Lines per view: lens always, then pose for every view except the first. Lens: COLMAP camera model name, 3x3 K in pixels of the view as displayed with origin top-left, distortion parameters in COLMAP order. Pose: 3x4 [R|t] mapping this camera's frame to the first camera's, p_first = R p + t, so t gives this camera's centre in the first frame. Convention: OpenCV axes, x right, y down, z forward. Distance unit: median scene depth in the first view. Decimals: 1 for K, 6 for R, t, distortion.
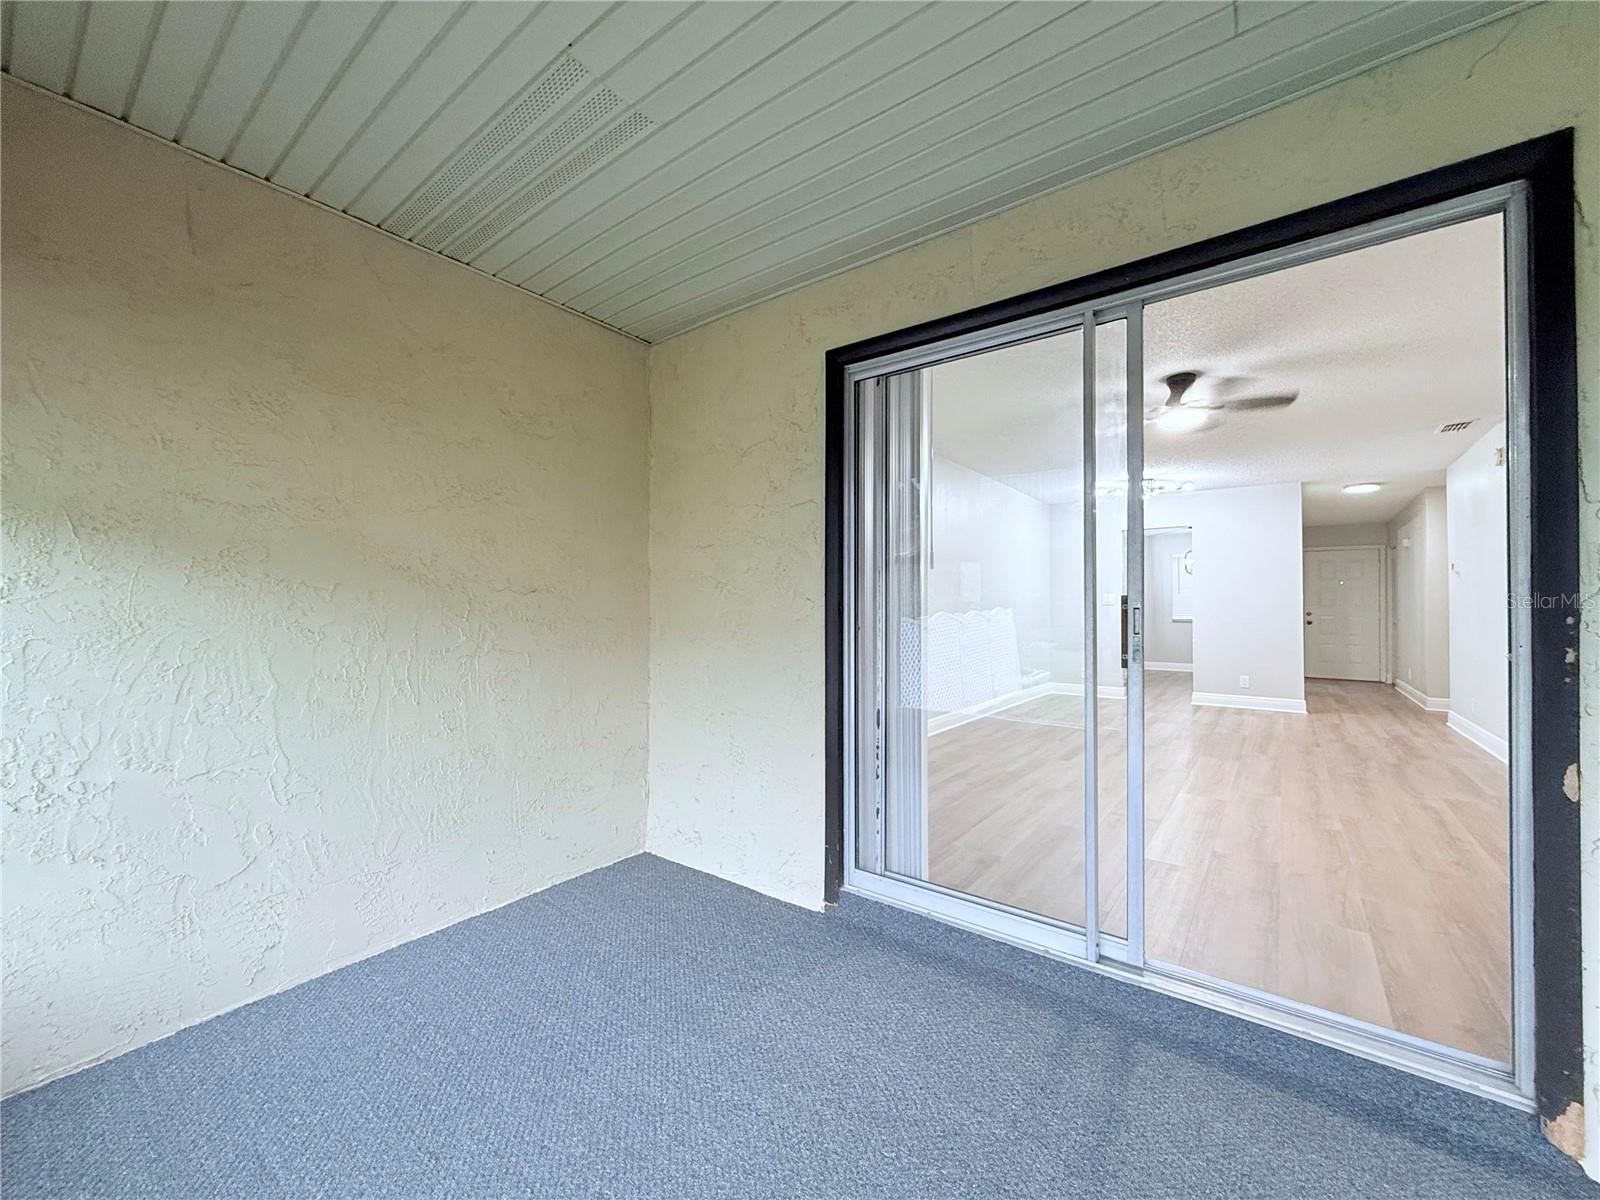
lens RADIAL K [[636.0, 0, 796.1], [0, 636.0, 605.5], [0, 0, 1]] dist [-0.001208, 0.000005]
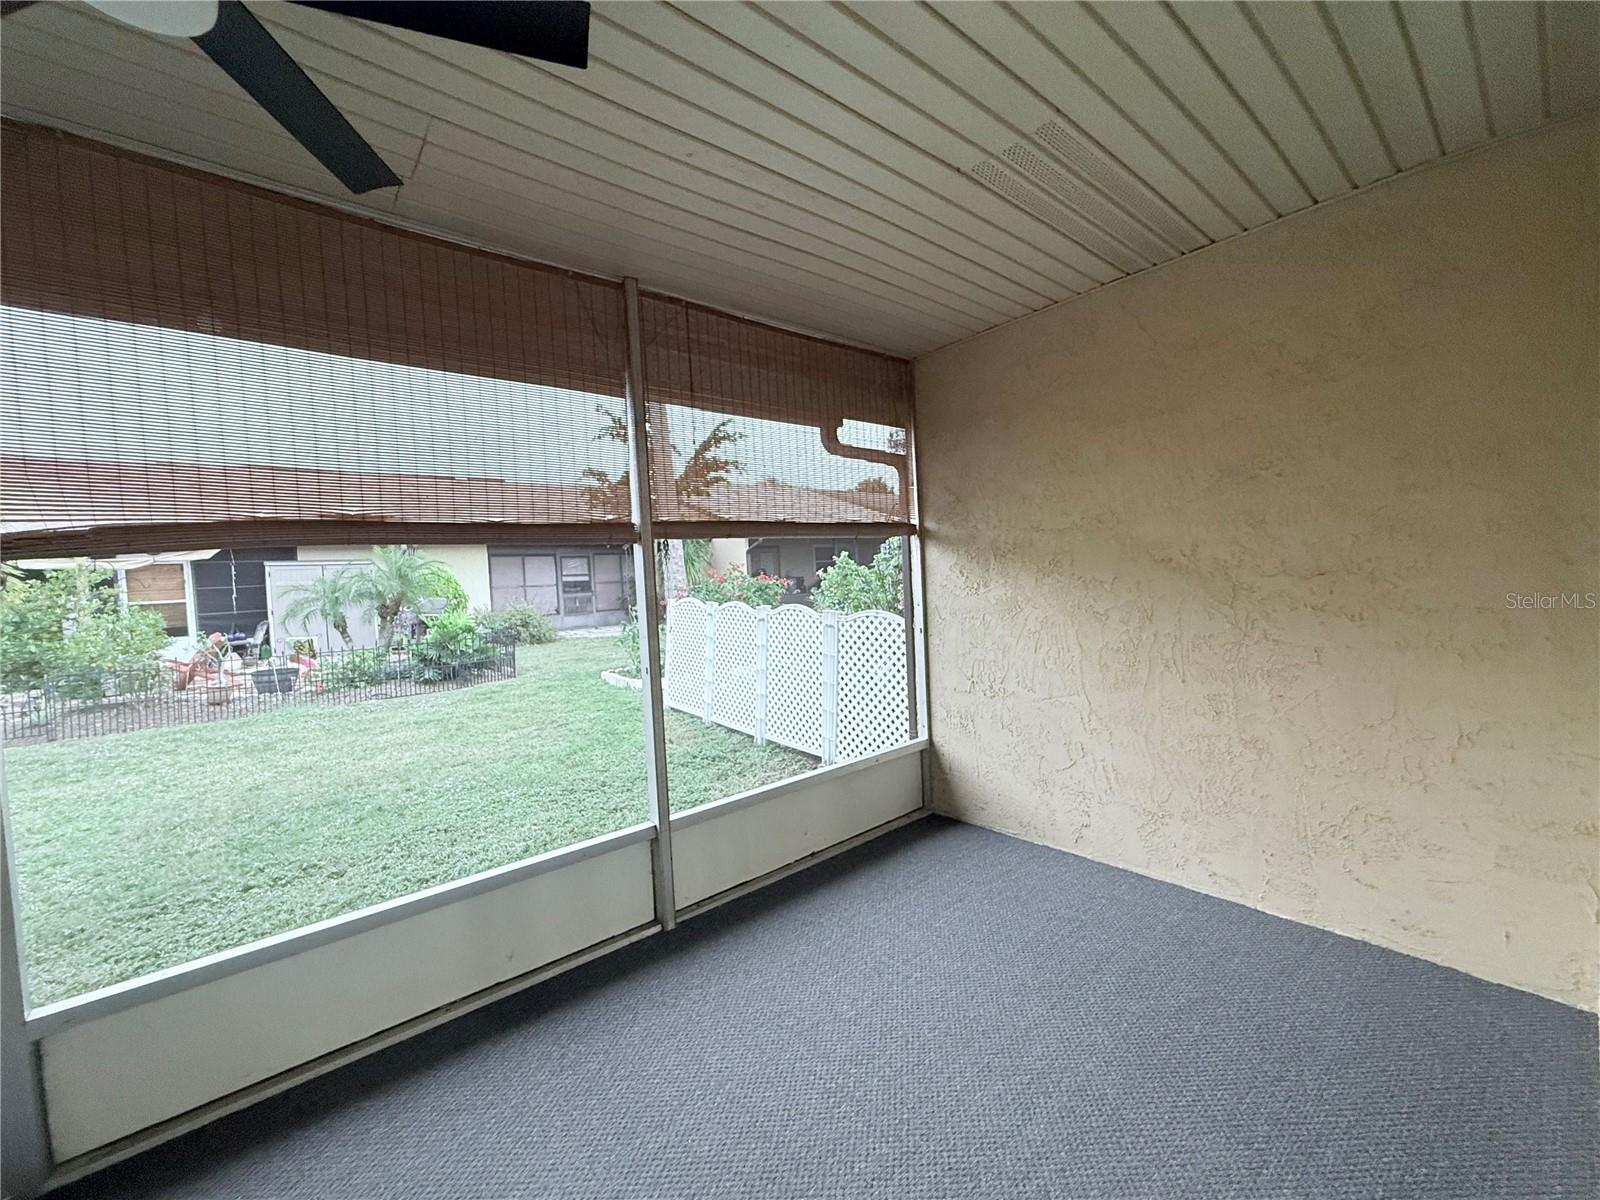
lens RADIAL K [[639.0, 0, 795.8], [0, 639.0, 601.0], [0, 0, 1]] dist [-0.001380, 0.000046]
pose [[-0.222689, 0.046303, -0.973789, 0.295540], [0.054539, 0.997899, 0.034977, -0.028806], [0.973363, -0.045320, -0.224746, 0.278112]]
